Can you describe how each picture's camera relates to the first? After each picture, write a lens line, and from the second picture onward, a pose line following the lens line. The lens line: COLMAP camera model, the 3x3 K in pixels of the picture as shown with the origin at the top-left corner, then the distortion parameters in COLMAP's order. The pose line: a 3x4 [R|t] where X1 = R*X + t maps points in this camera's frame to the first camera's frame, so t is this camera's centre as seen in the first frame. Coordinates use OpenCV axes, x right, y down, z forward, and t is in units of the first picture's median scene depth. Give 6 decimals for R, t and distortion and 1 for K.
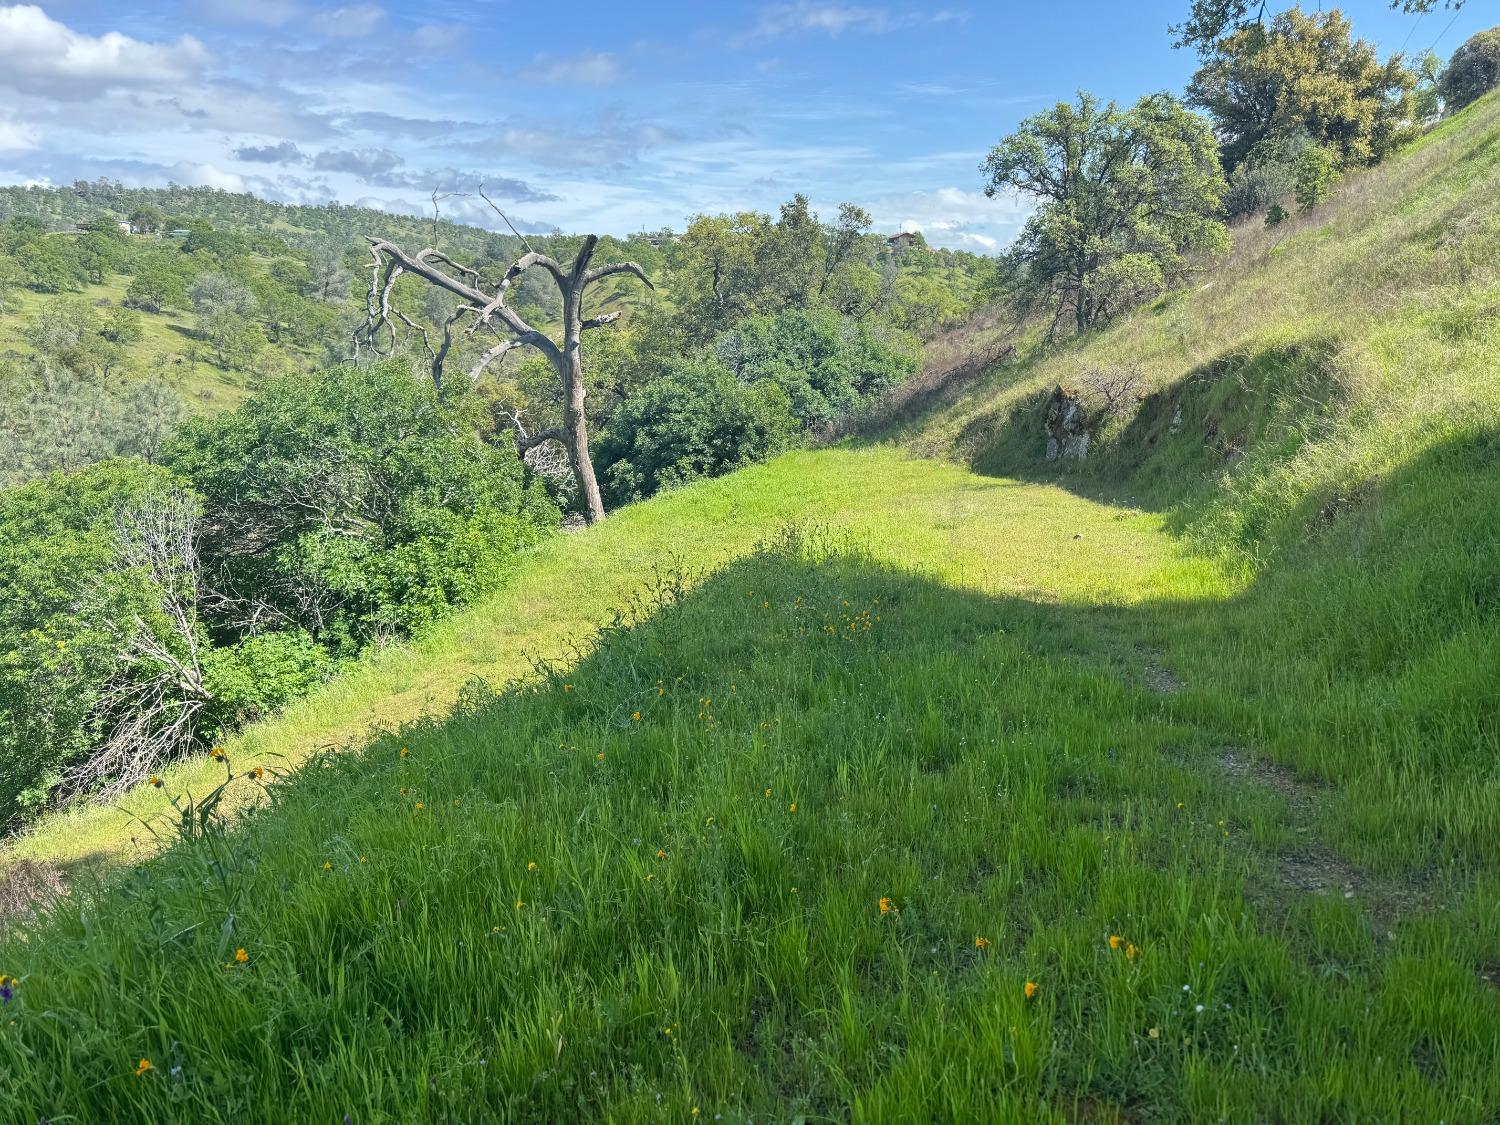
lens RADIAL K [[1063.9, 0, 751.7], [0, 1063.9, 569.2], [0, 0, 1]] dist [0.005069, -0.006106]
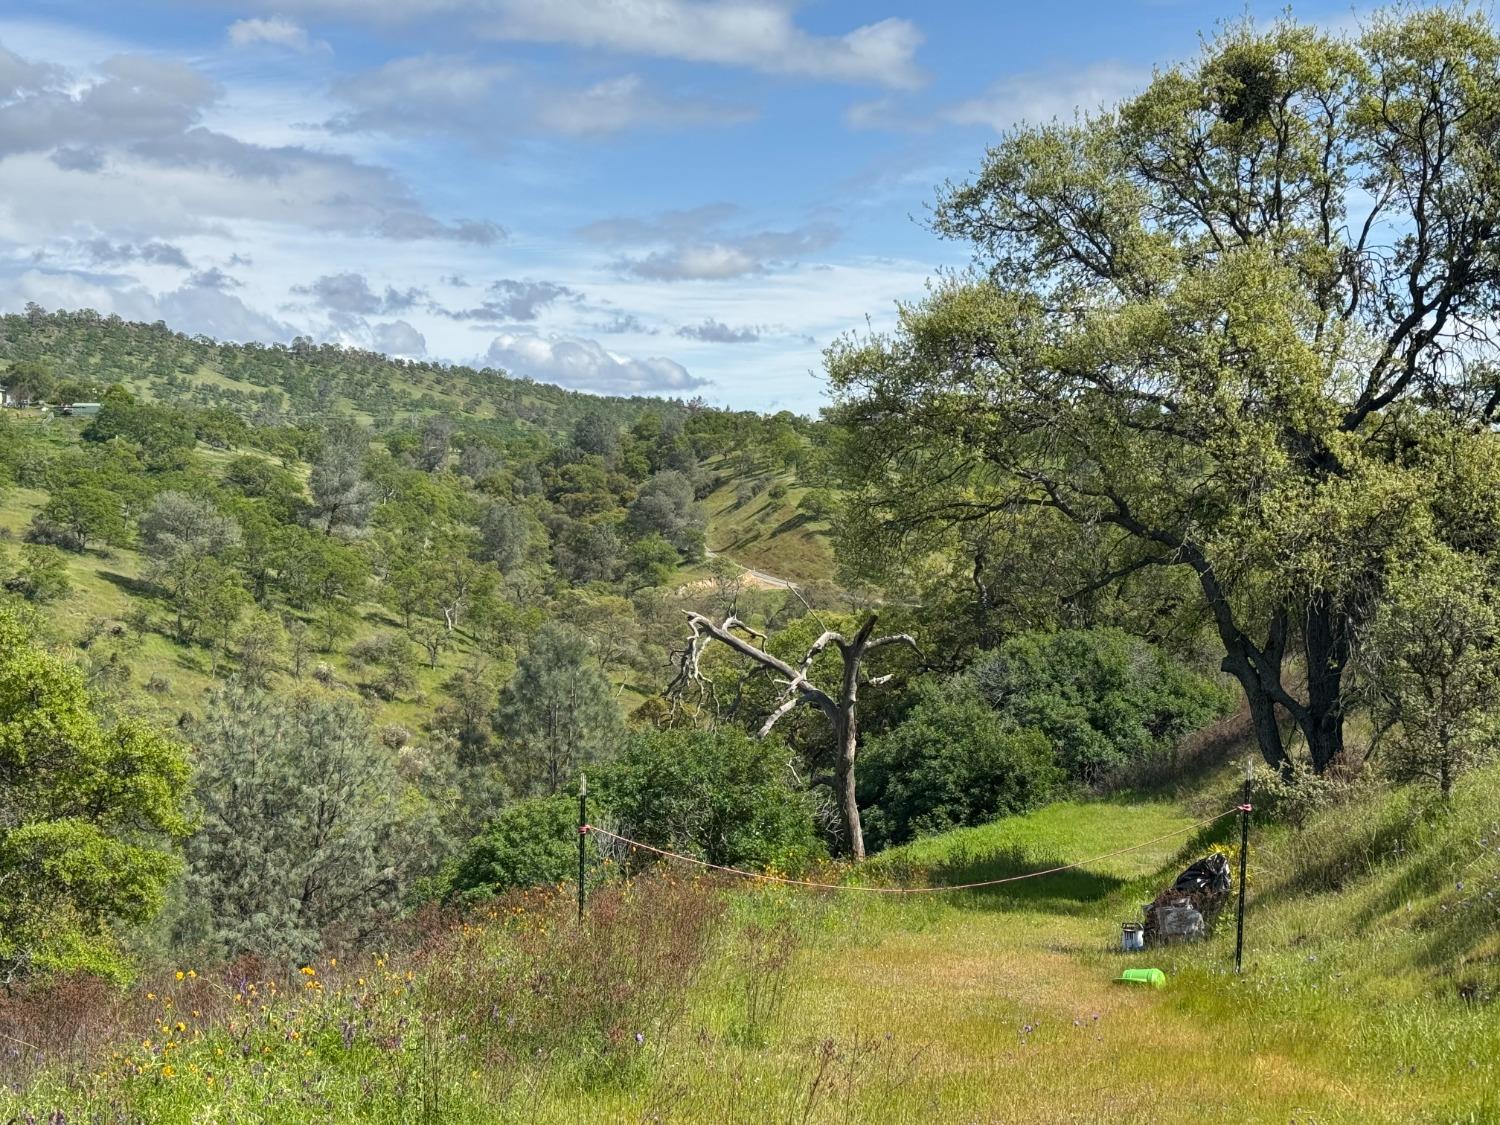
lens RADIAL K [[2081.9, 0, 747.4], [0, 2081.9, 572.1], [0, 0, 1]] dist [0.127995, -0.051446]
pose [[0.989832, 0.018744, -0.141002, 0.018000], [-0.048854, 0.975778, -0.213240, 0.067313], [0.133590, 0.217960, 0.966772, -0.604802]]
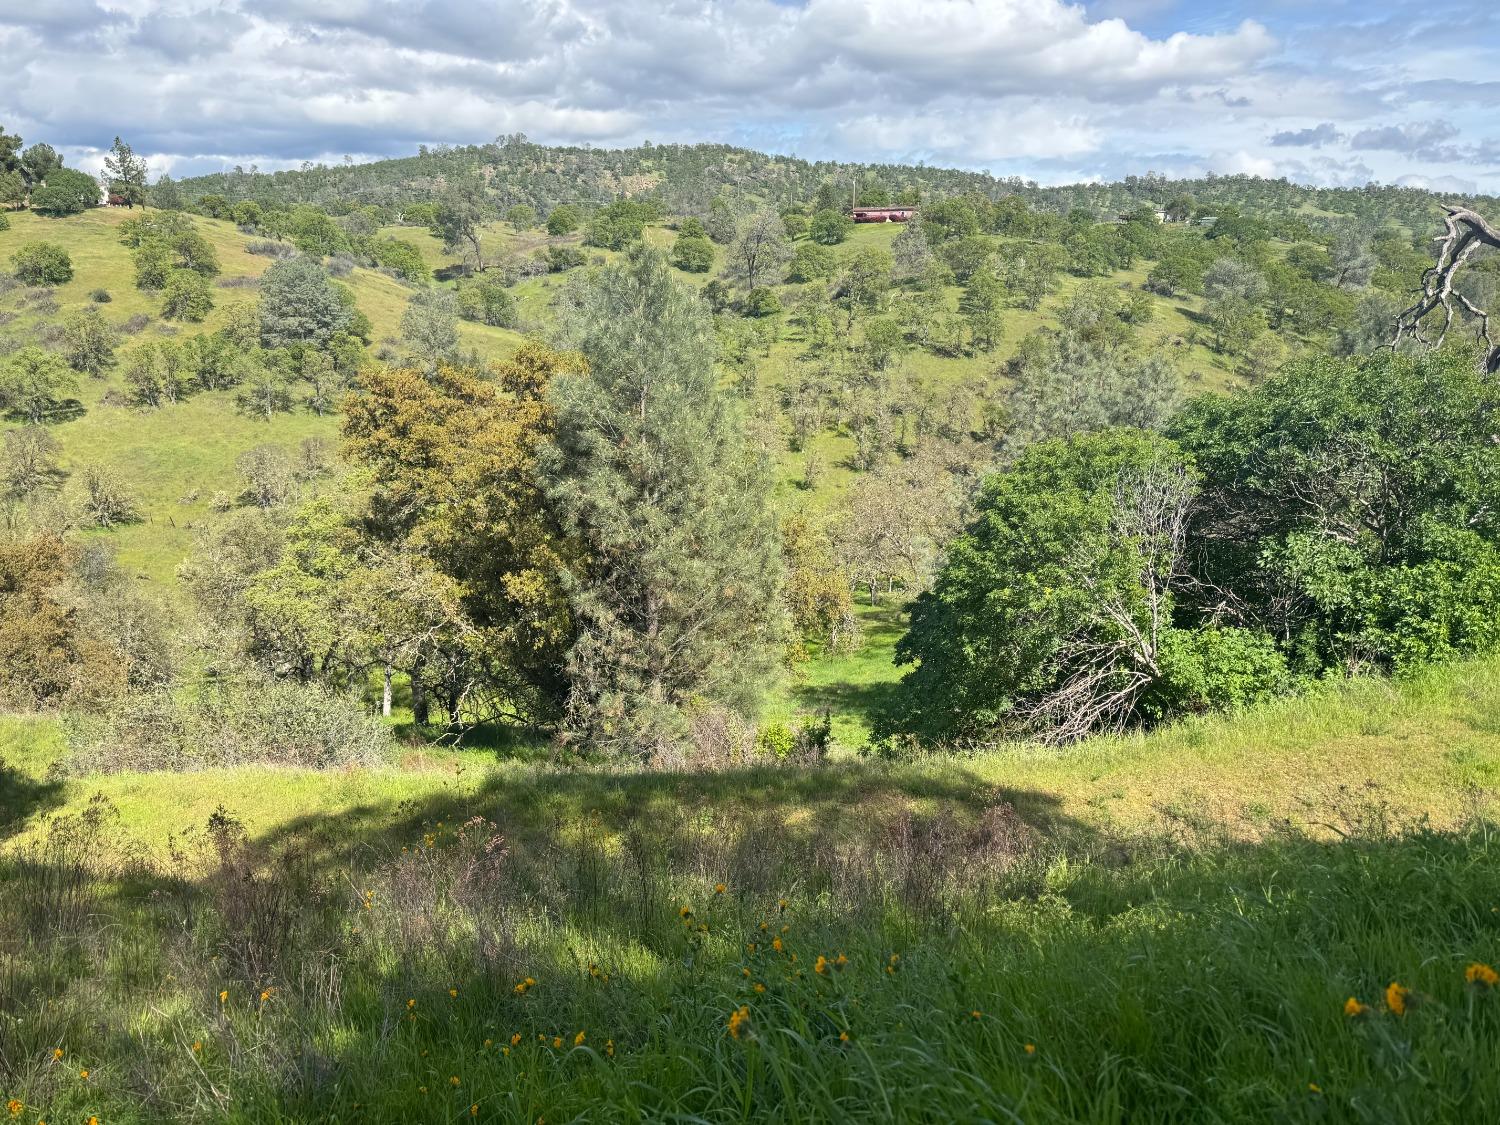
lens RADIAL K [[1055.1, 0, 745.7], [0, 1055.1, 567.9], [0, 0, 1]] dist [0.001577, -0.011893]
pose [[0.647287, 0.208722, -0.733113, -0.019749], [-0.198796, 0.974720, 0.101987, -0.000344], [0.735867, 0.079725, 0.672417, 0.016039]]
